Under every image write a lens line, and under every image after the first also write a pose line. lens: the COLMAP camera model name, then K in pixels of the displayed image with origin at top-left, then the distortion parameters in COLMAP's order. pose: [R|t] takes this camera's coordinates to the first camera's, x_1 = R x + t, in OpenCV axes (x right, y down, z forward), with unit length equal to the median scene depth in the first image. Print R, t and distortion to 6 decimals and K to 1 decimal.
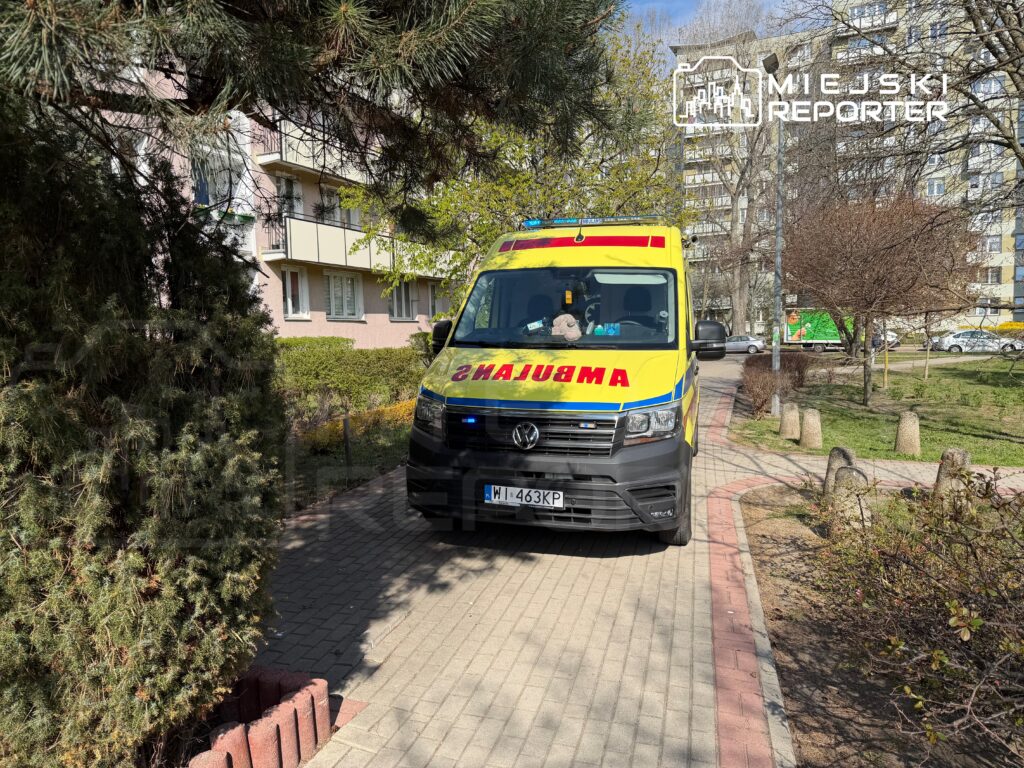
lens RADIAL K [[714.6, 0, 509.7], [0, 714.6, 385.0], [0, 0, 1]] dist [0.010439, 0.000444]
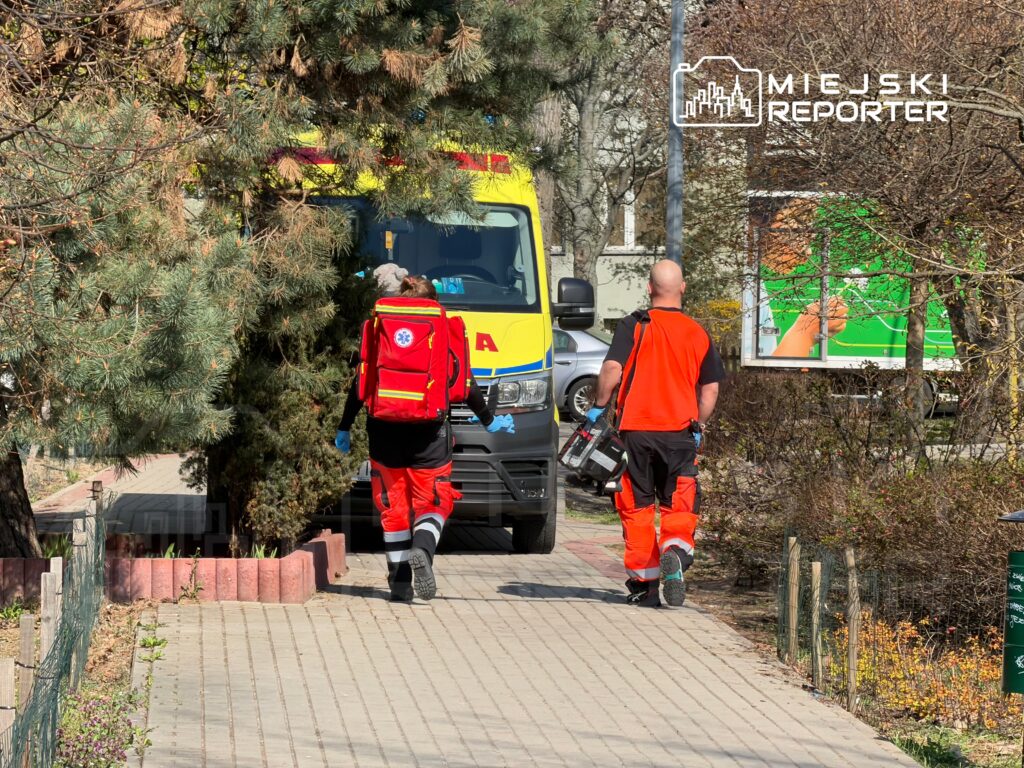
lens RADIAL K [[5967.7, 0, 512.0], [0, 5967.7, 384.0], [0, 0, 1]] dist [-0.358419, 0.000000]
pose [[0.949471, 0.024178, 0.312923, -1.853617], [-0.006141, 0.998269, -0.058496, 0.413315], [-0.313796, 0.053619, 0.947975, -5.233266]]
